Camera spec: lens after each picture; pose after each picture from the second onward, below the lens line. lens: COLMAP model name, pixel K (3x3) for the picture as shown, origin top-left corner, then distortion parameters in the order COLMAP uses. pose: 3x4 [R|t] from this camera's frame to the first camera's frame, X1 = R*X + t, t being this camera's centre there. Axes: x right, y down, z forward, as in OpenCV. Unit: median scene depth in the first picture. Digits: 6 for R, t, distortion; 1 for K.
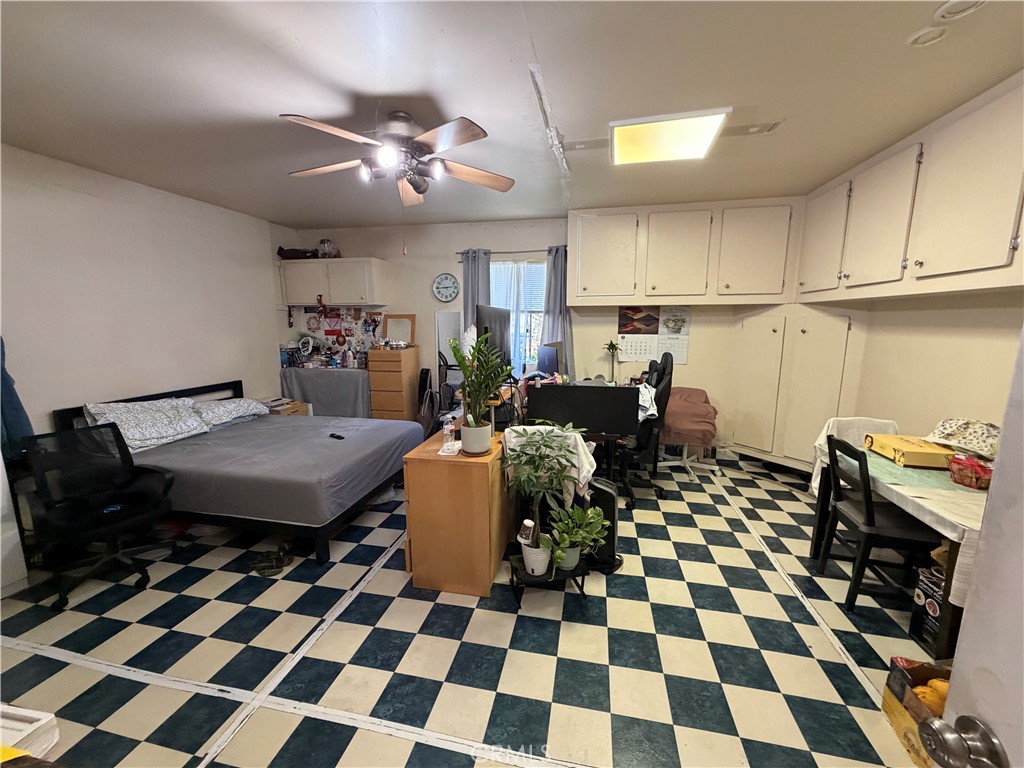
lens RADIAL K [[415.0, 0, 505.7], [0, 415.0, 387.0], [0, 0, 1]] dist [0.001001, -0.000846]
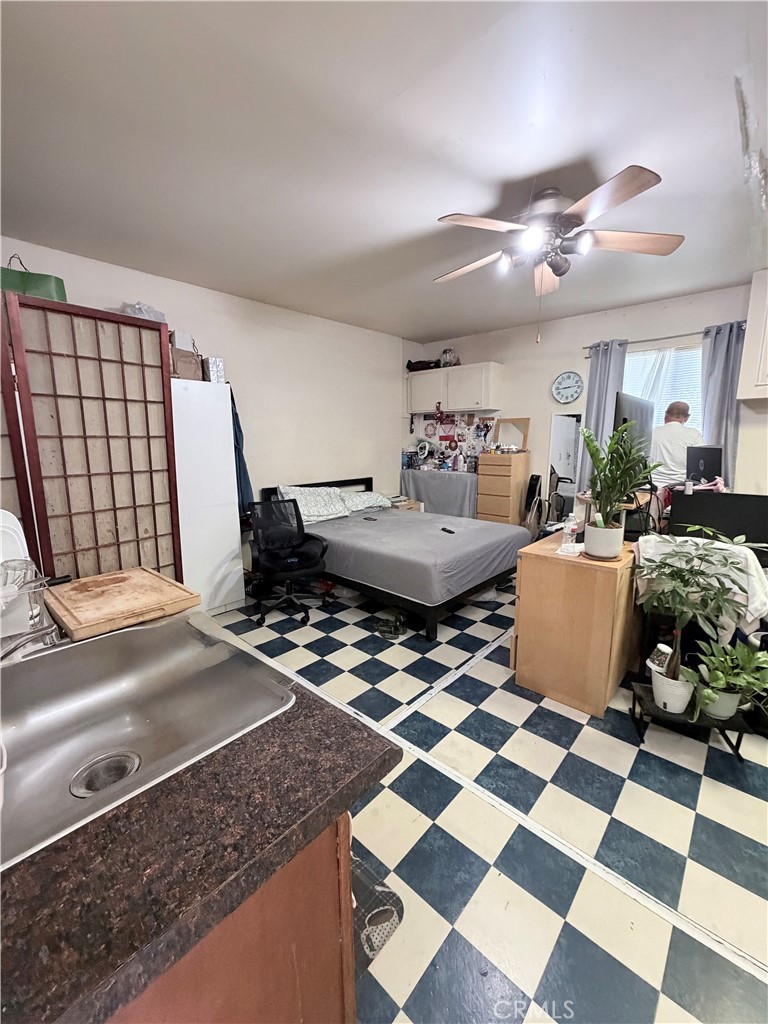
lens RADIAL K [[415.0, 0, 374.0], [0, 415.0, 514.0], [0, 0, 1]] dist [0.001001, -0.000846]
pose [[0.859418, 0.082646, -0.504549, -0.047381], [-0.070328, 0.996577, 0.043448, 0.058947], [0.506413, -0.001856, 0.862289, -0.023621]]
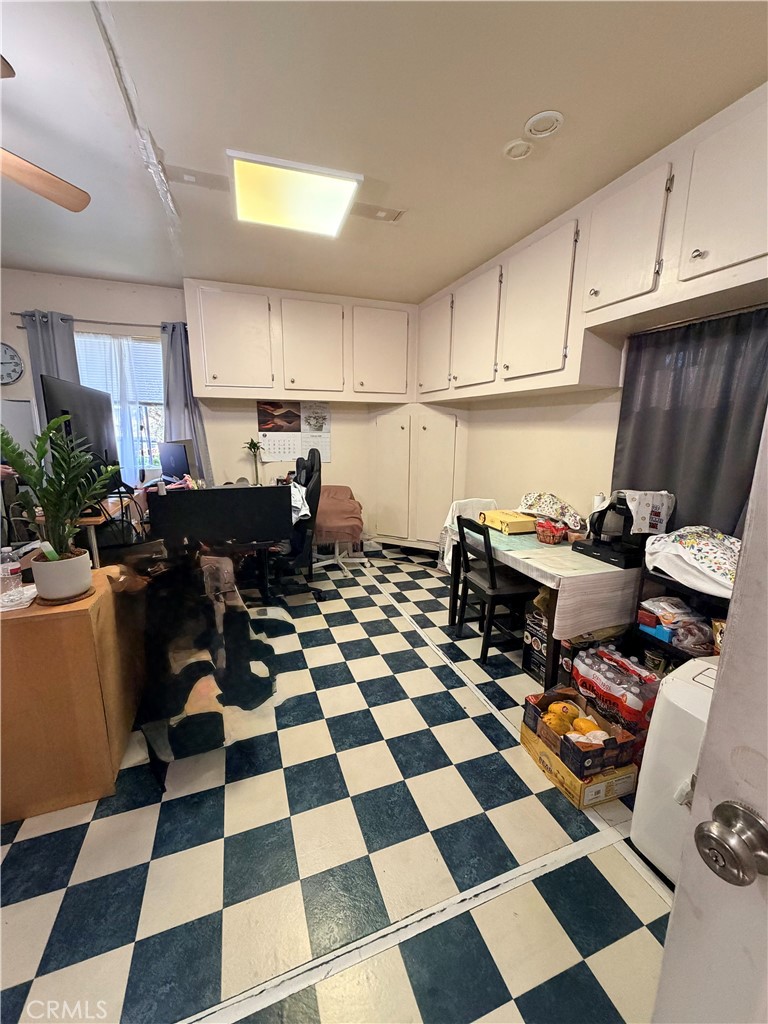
lens RADIAL K [[415.0, 0, 388.4], [0, 415.0, 507.1], [0, 0, 1]] dist [0.001001, -0.000846]
pose [[0.842289, -0.094529, 0.530673, 0.024694], [0.077119, 0.995508, 0.054925, 0.016261], [-0.533481, -0.005338, 0.845795, 0.153200]]
